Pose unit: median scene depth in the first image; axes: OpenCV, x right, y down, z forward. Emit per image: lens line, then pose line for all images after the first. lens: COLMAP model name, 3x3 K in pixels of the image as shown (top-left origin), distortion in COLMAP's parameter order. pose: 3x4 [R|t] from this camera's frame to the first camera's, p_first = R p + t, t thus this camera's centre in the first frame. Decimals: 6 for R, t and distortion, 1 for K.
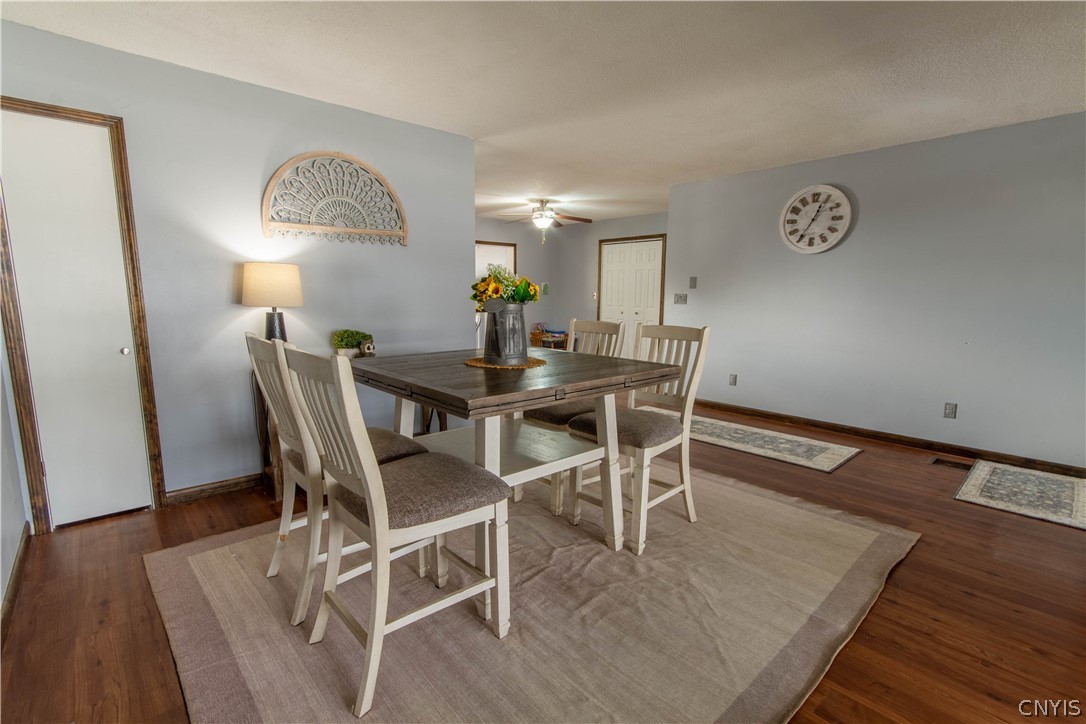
lens RADIAL K [[503.0, 0, 547.4], [0, 503.0, 368.1], [0, 0, 1]] dist [0.013985, 0.000124]
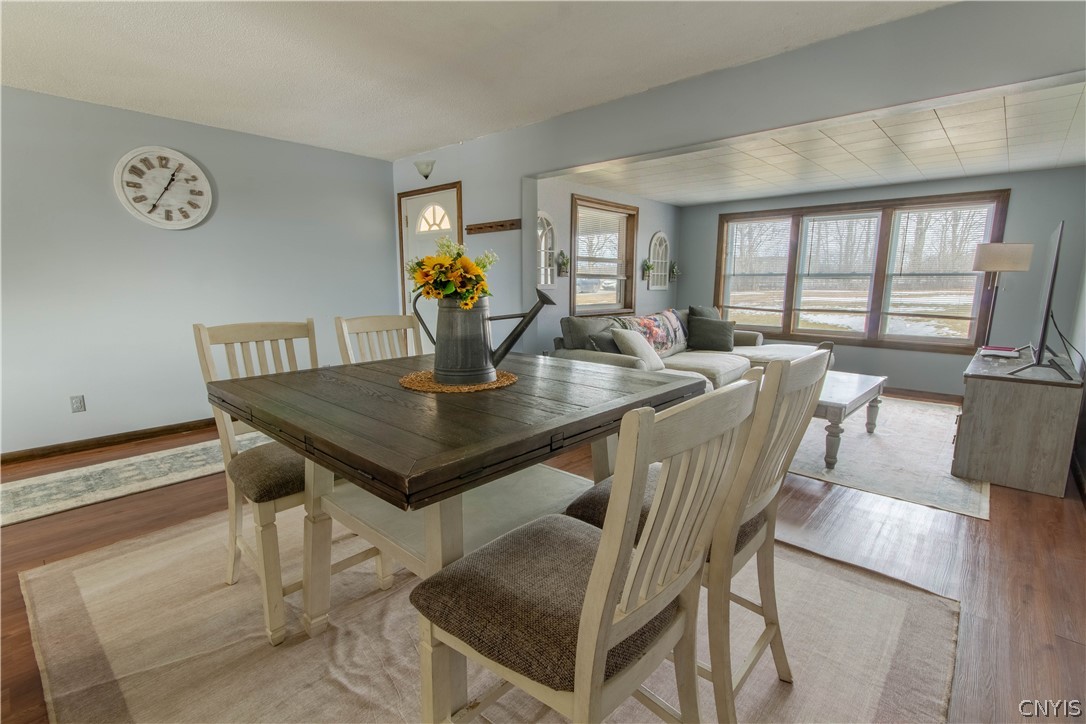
lens RADIAL K [[503.0, 0, 546.6], [0, 503.0, 367.6], [0, 0, 1]] dist [0.013985, 0.000124]
pose [[-0.081584, -0.184157, 0.979505, -0.406407], [0.147185, 0.969779, 0.194588, -0.076038], [-0.985739, 0.160044, -0.052013, 0.466165]]
